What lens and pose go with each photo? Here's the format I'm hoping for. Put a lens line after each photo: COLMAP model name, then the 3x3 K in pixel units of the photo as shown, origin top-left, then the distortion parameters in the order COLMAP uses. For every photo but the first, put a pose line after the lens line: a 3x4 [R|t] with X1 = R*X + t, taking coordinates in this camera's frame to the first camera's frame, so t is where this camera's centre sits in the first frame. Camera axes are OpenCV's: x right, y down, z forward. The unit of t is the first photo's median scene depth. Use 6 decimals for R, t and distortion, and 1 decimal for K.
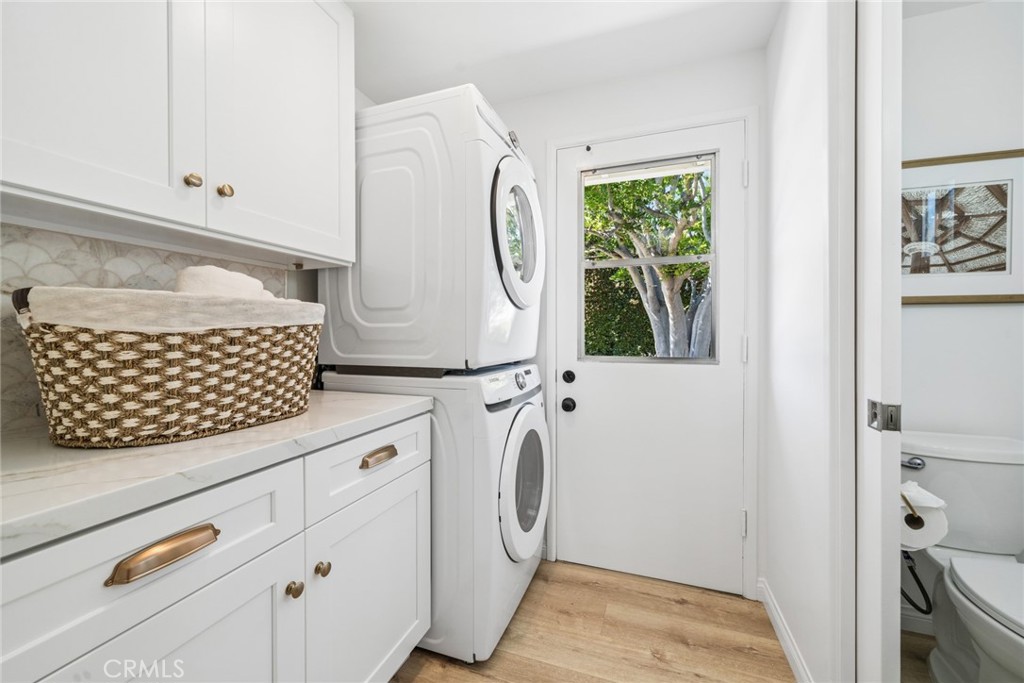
lens RADIAL K [[398.2, 0, 510.7], [0, 398.2, 332.3], [0, 0, 1]] dist [0.000027, -0.000001]
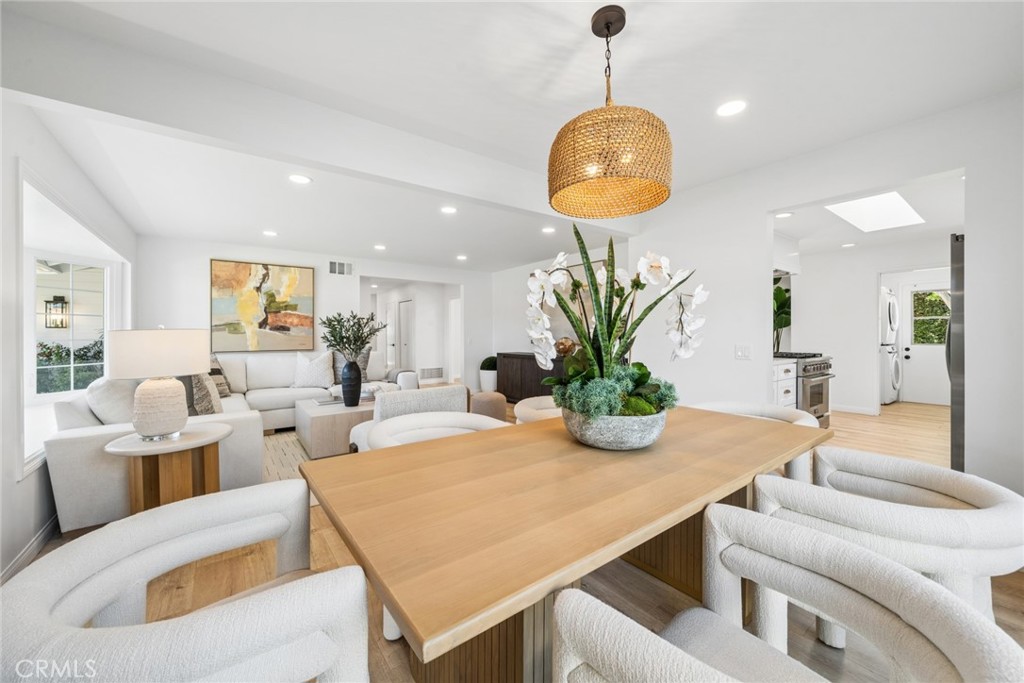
lens RADIAL K [[390.7, 0, 512.0], [0, 390.7, 341.5], [0, 0, 1]] dist [-0.000270, -0.000025]
pose [[0.836951, 0.006108, -0.547244, -0.934615], [-0.000123, 0.999940, 0.010973, 0.000330], [0.547278, -0.009117, 0.836901, -4.010142]]
